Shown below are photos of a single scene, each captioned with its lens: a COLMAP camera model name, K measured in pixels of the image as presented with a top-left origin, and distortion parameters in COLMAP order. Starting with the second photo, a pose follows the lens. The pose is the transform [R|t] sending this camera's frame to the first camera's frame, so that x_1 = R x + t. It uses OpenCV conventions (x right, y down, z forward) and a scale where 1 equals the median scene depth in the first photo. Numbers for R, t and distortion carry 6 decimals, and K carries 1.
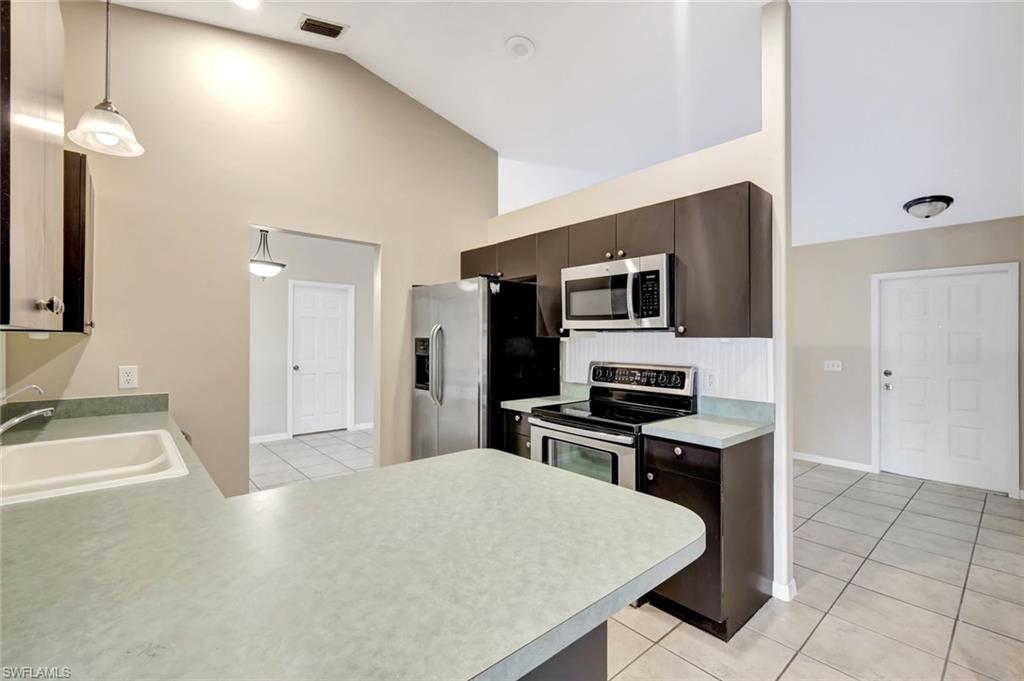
lens RADIAL K [[450.7, 0, 513.4], [0, 450.7, 337.3], [0, 0, 1]] dist [-0.000091, 0.000166]
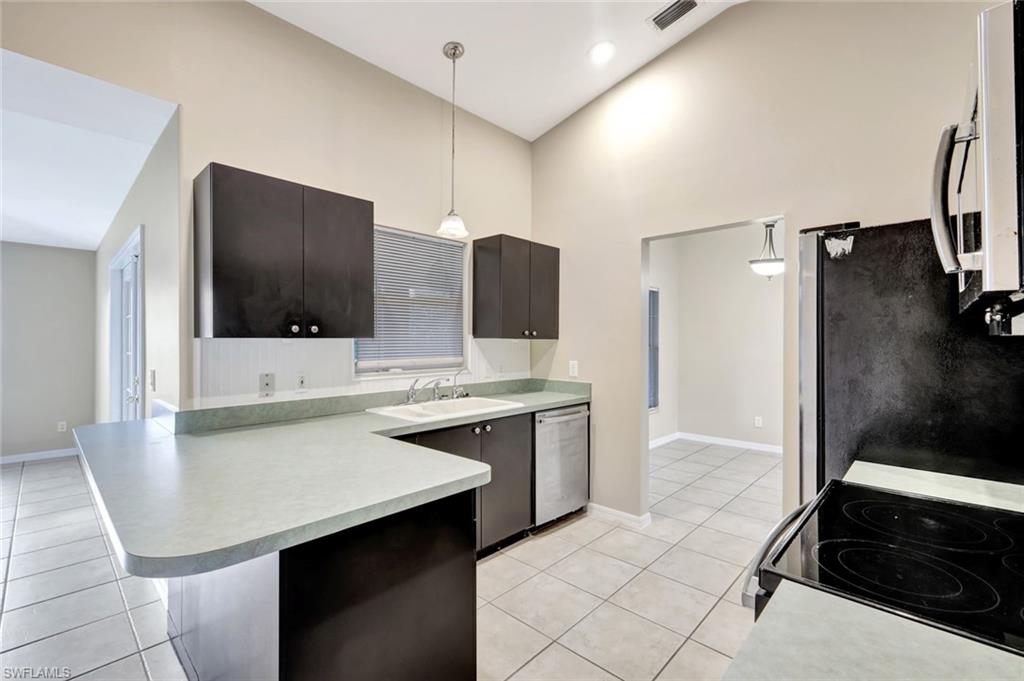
lens RADIAL K [[444.9, 0, 512.0], [0, 444.9, 340.5], [0, 0, 1]] dist [0.001157, 0.000131]
pose [[0.087806, -0.007568, -0.996109, 0.462395], [0.003647, 0.999967, -0.007276, 0.006216], [0.996131, -0.002994, 0.087830, 0.567017]]
